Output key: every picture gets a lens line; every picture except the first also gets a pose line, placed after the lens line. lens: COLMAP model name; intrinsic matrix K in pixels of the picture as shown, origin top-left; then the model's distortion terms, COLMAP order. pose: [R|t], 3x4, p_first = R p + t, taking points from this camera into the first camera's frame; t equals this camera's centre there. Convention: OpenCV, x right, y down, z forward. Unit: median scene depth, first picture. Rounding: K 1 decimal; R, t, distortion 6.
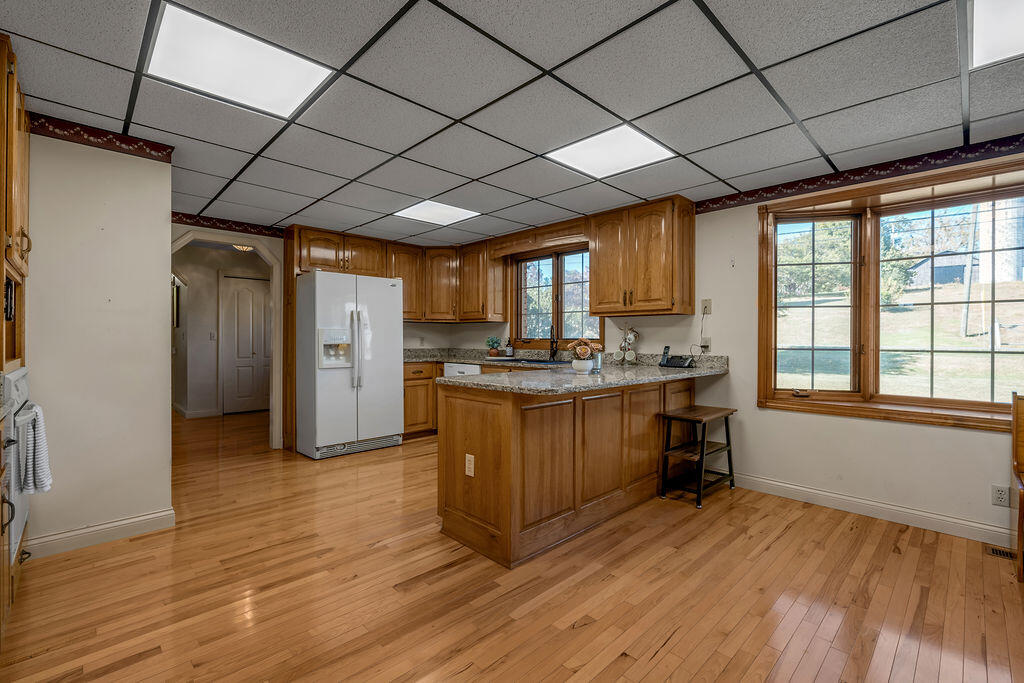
lens RADIAL K [[447.4, 0, 528.2], [0, 447.4, 338.5], [0, 0, 1]] dist [-0.001463, -0.000426]
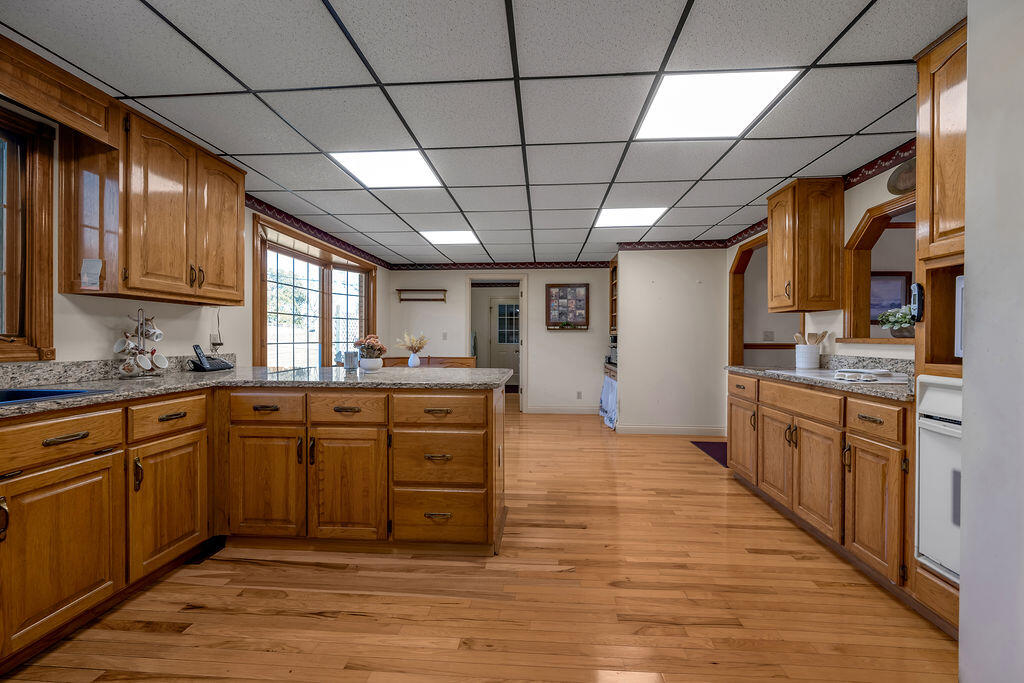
lens RADIAL K [[407.9, 0, 495.8], [0, 407.9, 338.6], [0, 0, 1]] dist [-0.007750, -0.000155]
pose [[-0.608493, -0.009410, 0.793504, -0.728672], [-0.006677, 0.999955, 0.006738, -0.001689], [-0.793531, -0.001198, -0.608528, 1.310851]]
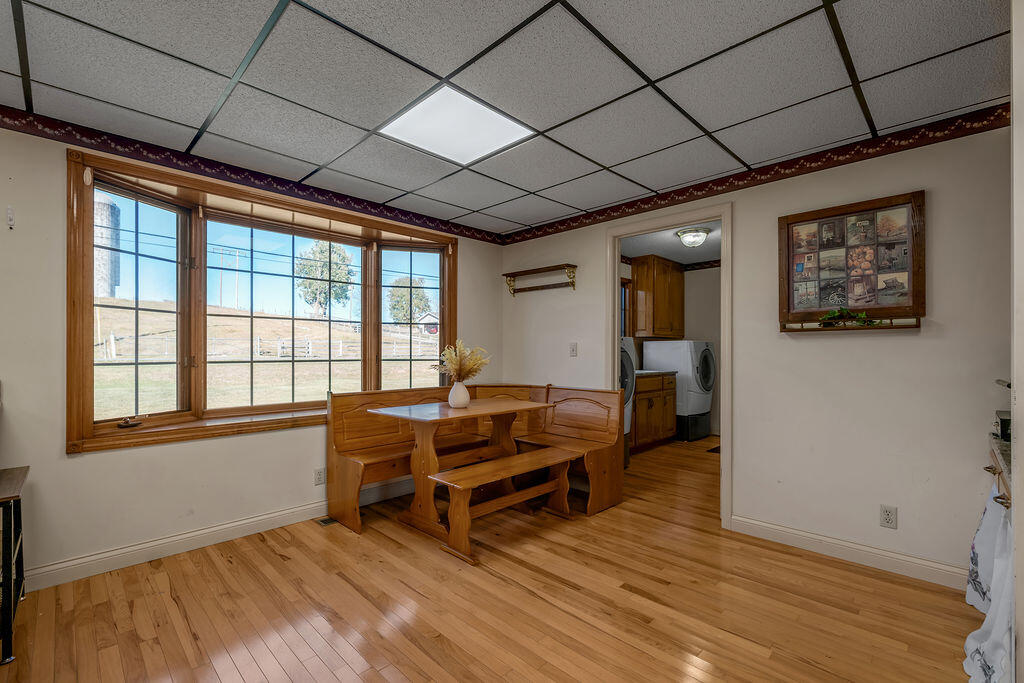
lens RADIAL K [[447.4, 0, 504.2], [0, 447.4, 351.9], [0, 0, 1]] dist [-0.001463, -0.000426]
pose [[0.014745, -0.005441, 0.999876, -0.147815], [0.001005, 0.999985, 0.005426, -0.000177], [-0.999891, 0.000925, 0.014750, 0.387373]]
